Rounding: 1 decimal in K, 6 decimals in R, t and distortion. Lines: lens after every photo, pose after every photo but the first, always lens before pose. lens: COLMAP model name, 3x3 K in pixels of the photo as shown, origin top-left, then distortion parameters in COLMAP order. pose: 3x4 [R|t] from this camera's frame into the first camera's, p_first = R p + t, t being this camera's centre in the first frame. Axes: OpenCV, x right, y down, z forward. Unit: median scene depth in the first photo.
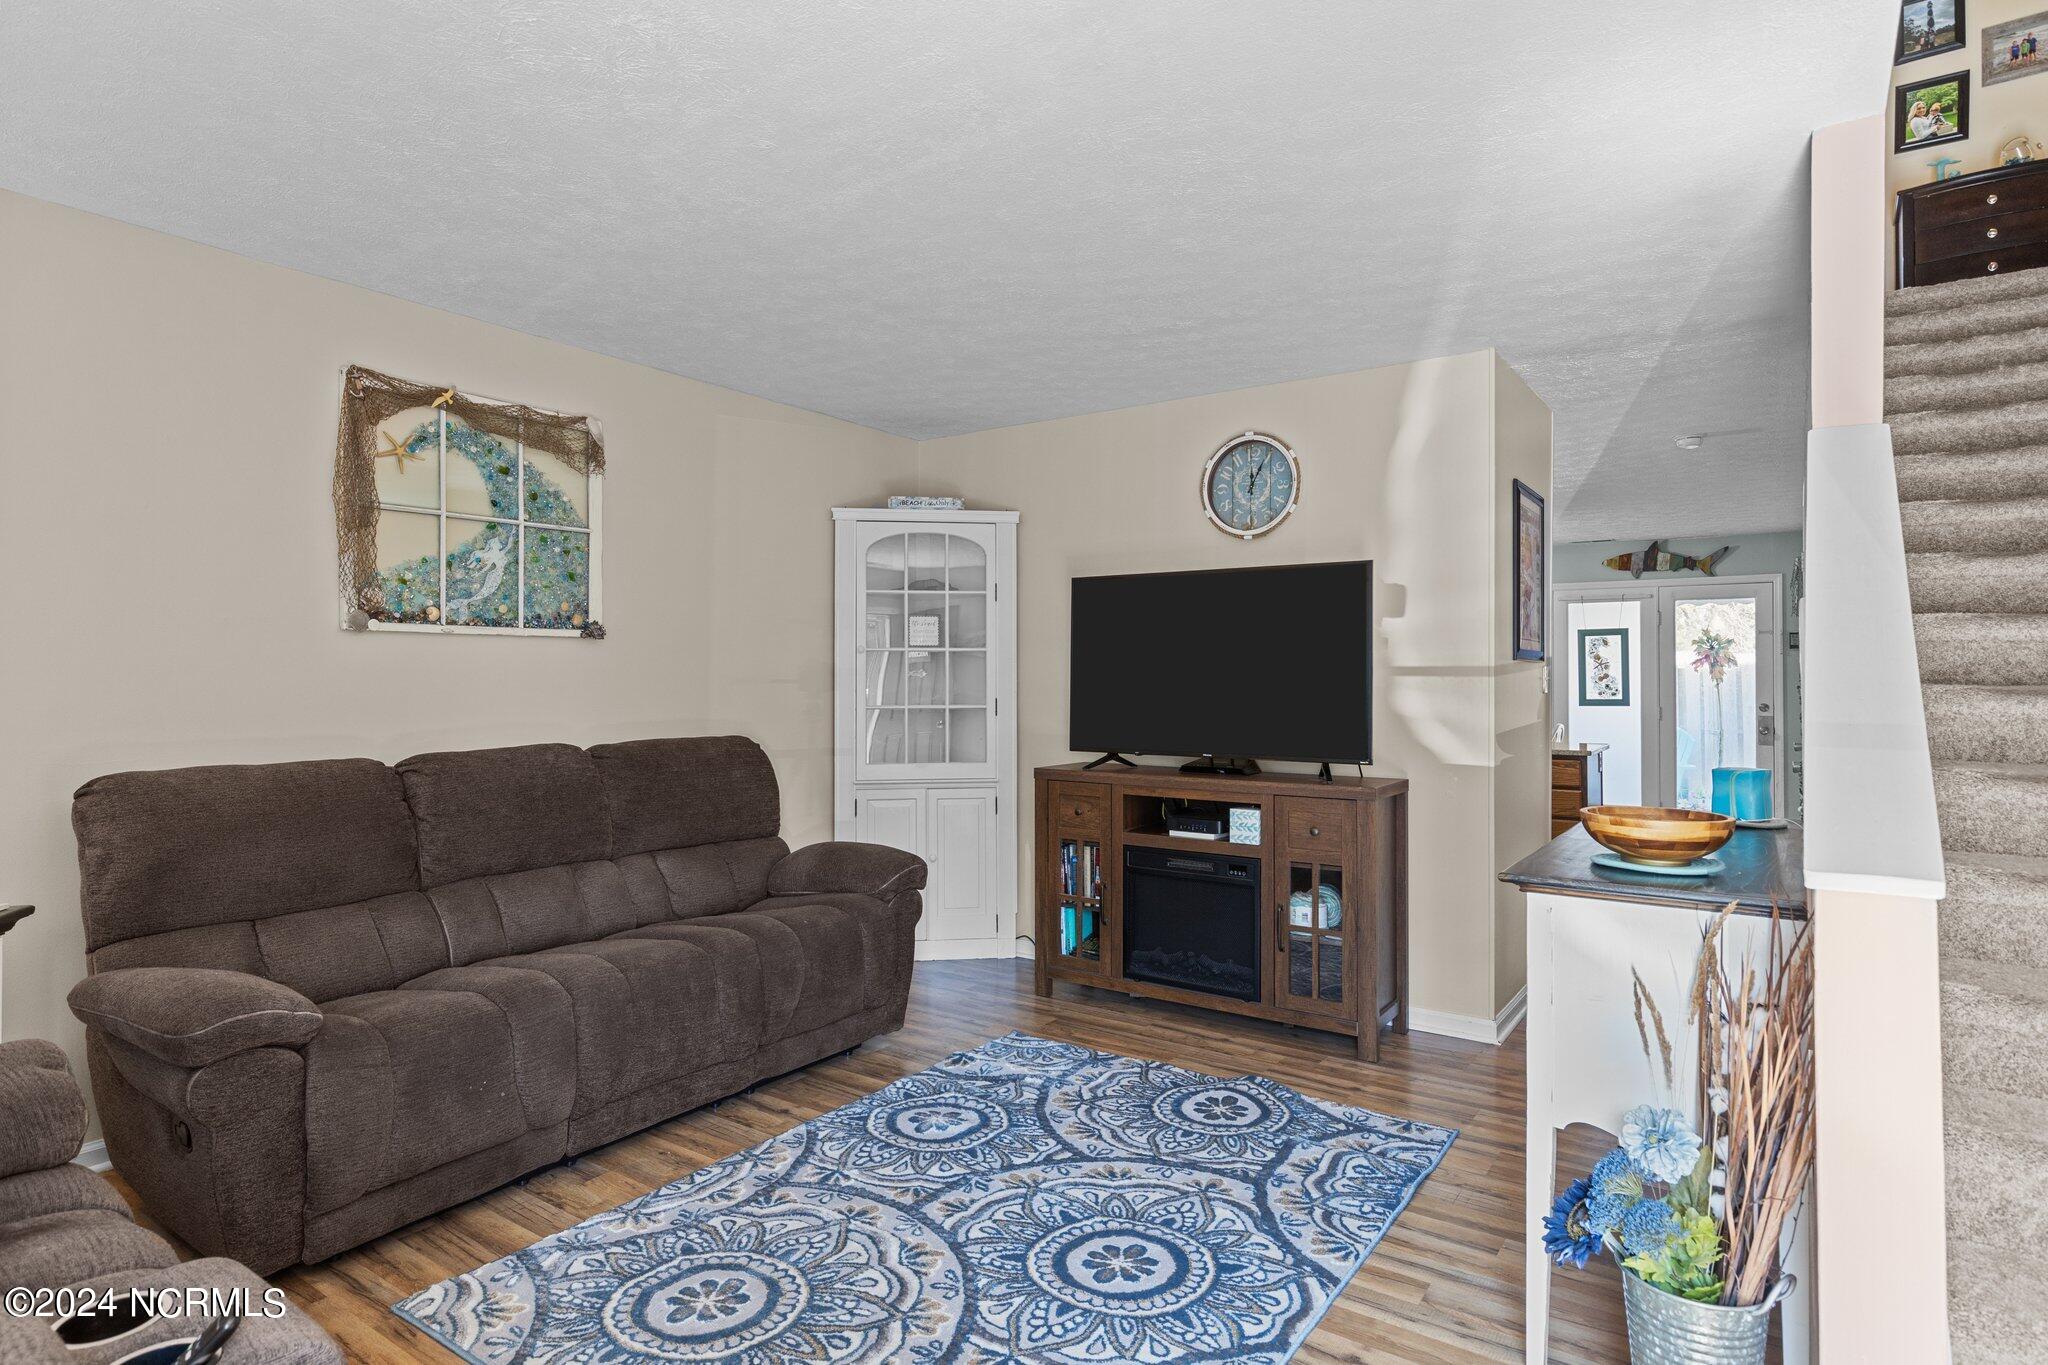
lens RADIAL K [[1110.2, 0, 1027.4], [0, 1110.2, 669.1], [0, 0, 1]] dist [-0.001293, -0.000178]
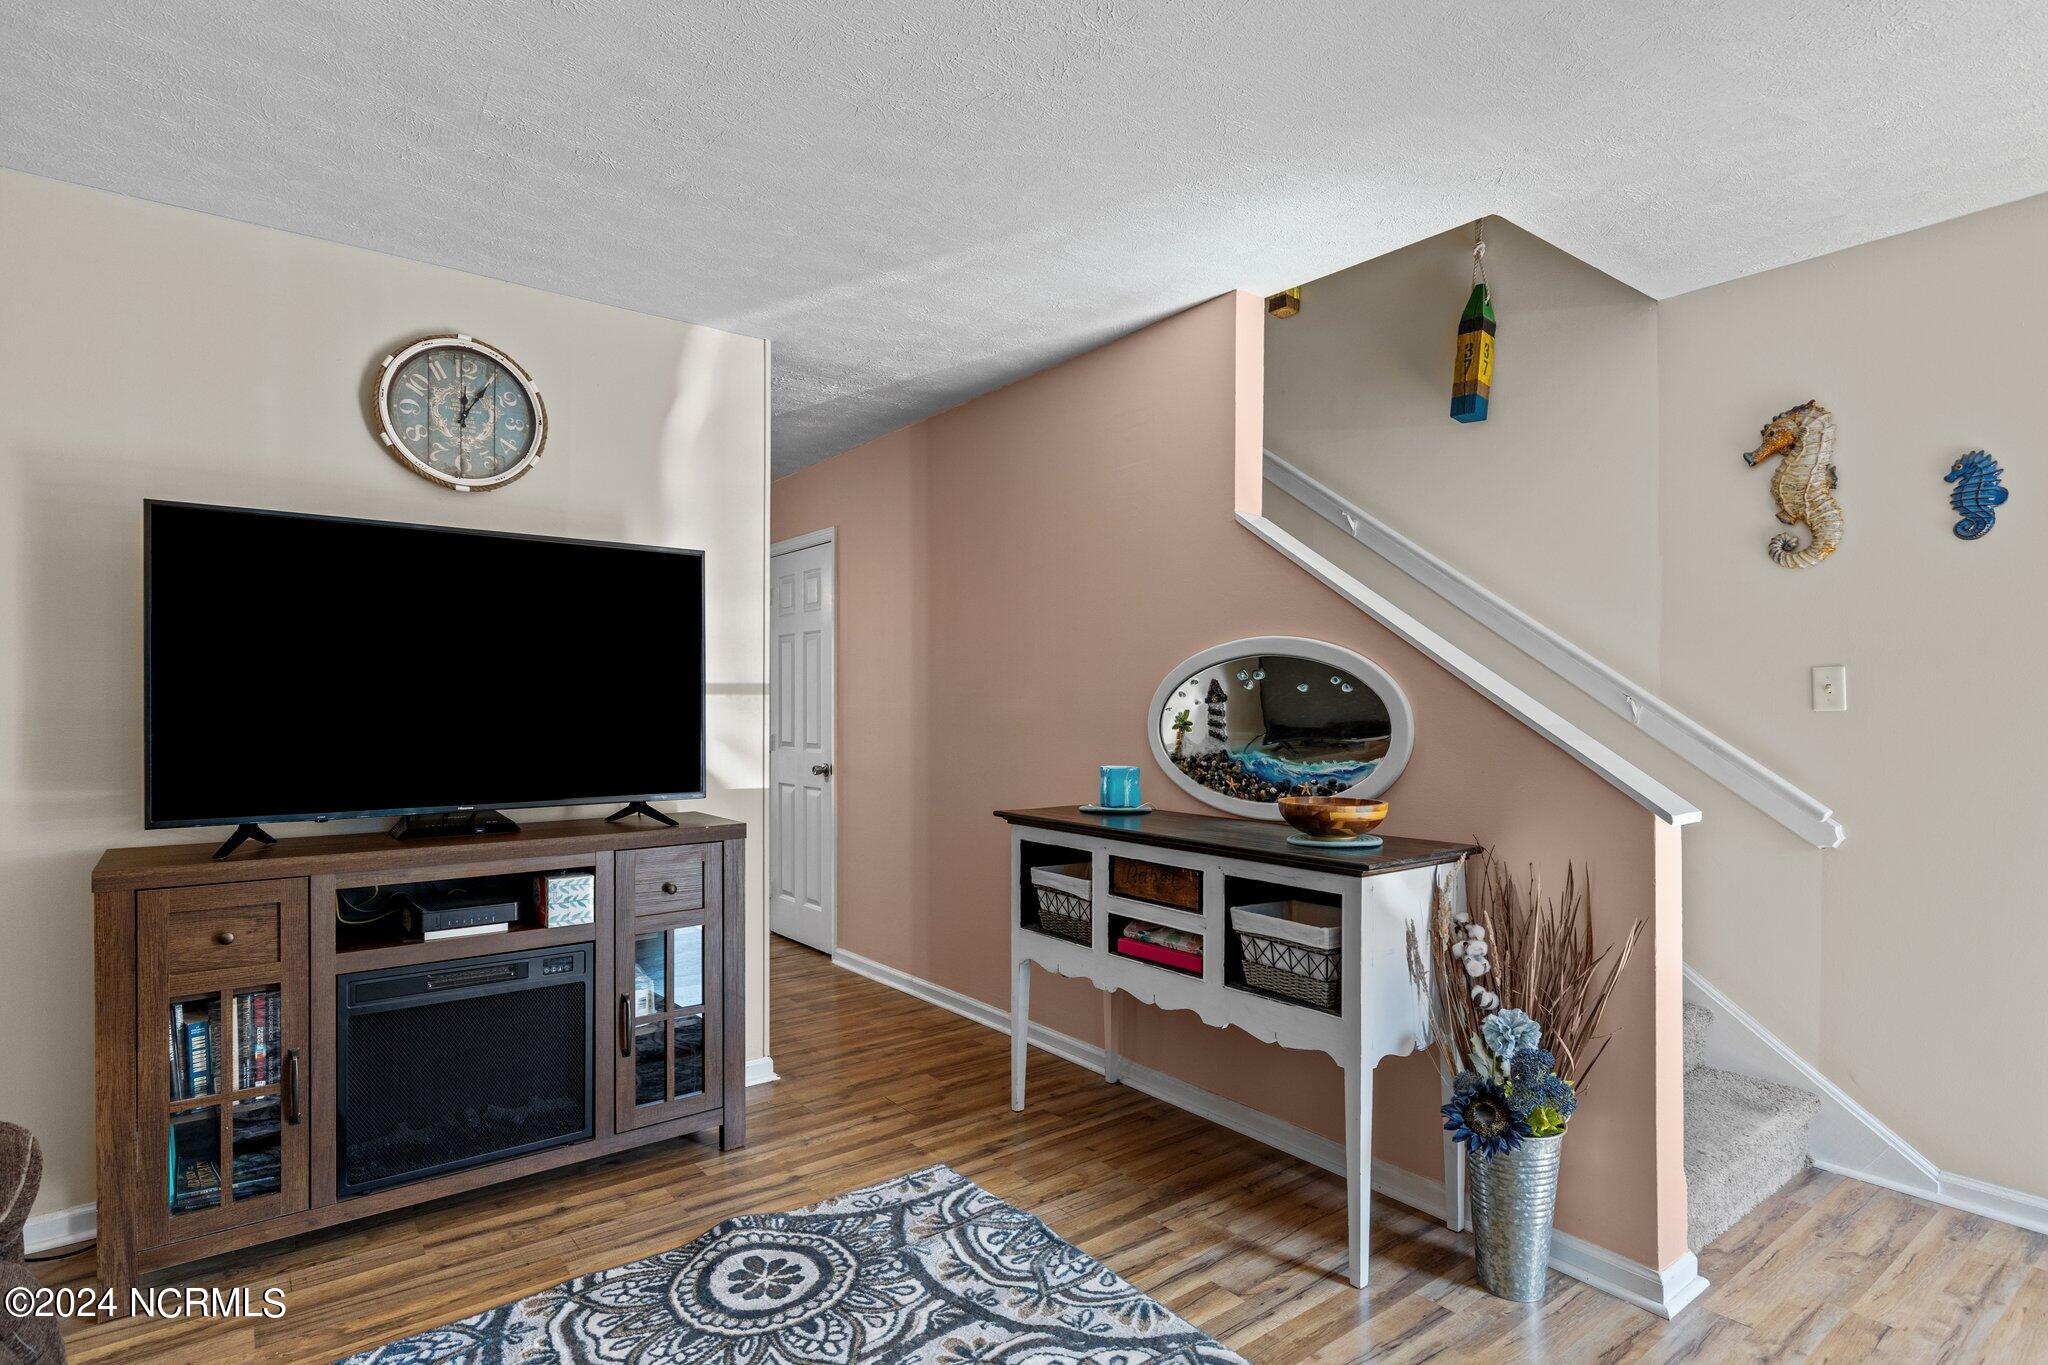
lens RADIAL K [[1056.8, 0, 1024.4], [0, 1056.8, 701.2], [0, 0, 1]] dist [0.002361, 0.000186]
pose [[0.290694, -0.006970, 0.956791, -0.392553], [-0.015351, 0.999811, 0.011947, 0.000969], [-0.956693, -0.018161, 0.290532, 0.559848]]
